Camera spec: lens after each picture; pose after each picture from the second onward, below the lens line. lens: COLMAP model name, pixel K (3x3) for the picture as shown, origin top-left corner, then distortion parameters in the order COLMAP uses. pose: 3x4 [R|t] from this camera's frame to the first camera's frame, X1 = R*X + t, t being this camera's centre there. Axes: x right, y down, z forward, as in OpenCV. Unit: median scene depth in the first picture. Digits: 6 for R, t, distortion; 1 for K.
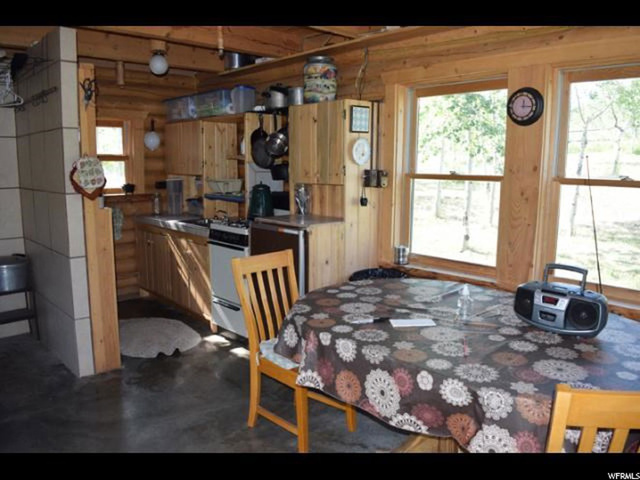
lens RADIAL K [[504.7, 0, 320.6], [0, 504.7, 242.0], [0, 0, 1]] dist [-0.090752, 0.006774]
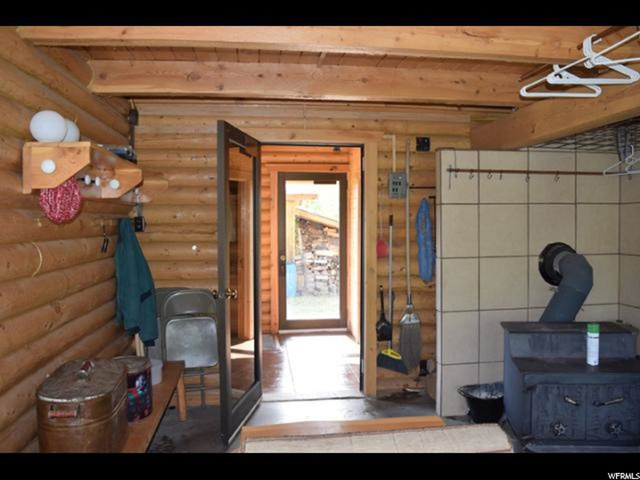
lens RADIAL K [[504.7, 0, 324.2], [0, 504.7, 239.3], [0, 0, 1]] dist [-0.090752, 0.006774]
pose [[0.819812, 0.009375, -0.572556, -0.621846], [-0.079553, 0.992035, -0.097665, 0.005719], [0.567080, 0.125615, 0.814028, -0.186754]]
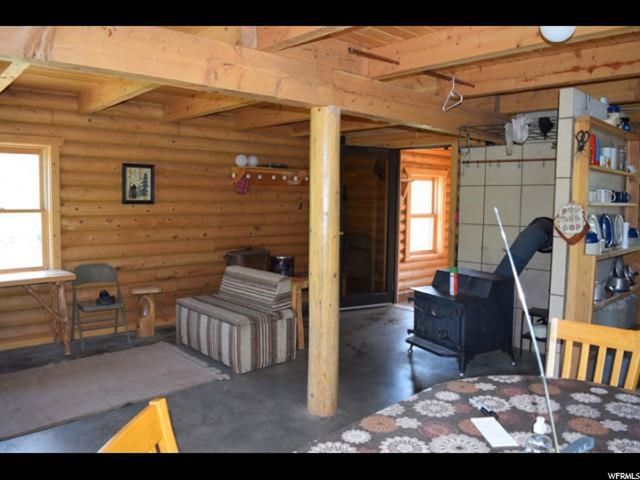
lens RADIAL K [[504.7, 0, 321.6], [0, 504.7, 240.8], [0, 0, 1]] dist [-0.090752, 0.006774]
pose [[-0.009800, 0.078118, -0.996896, 0.540859], [-0.169176, 0.982443, 0.078649, -0.078331], [0.985537, 0.169421, 0.003587, 0.431140]]
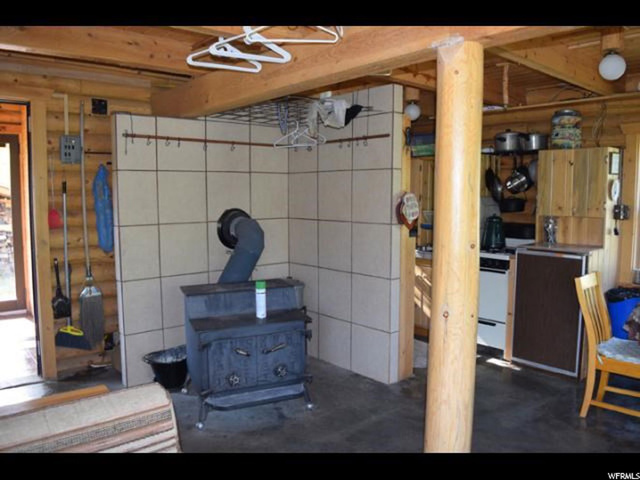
lens RADIAL K [[504.7, 0, 326.3], [0, 504.7, 241.3], [0, 0, 1]] dist [-0.090752, 0.006774]
pose [[0.999608, -0.000631, -0.028002, -0.573206], [-0.001012, 0.998280, -0.058621, 0.011486], [0.027991, 0.058626, 0.997888, -0.176898]]
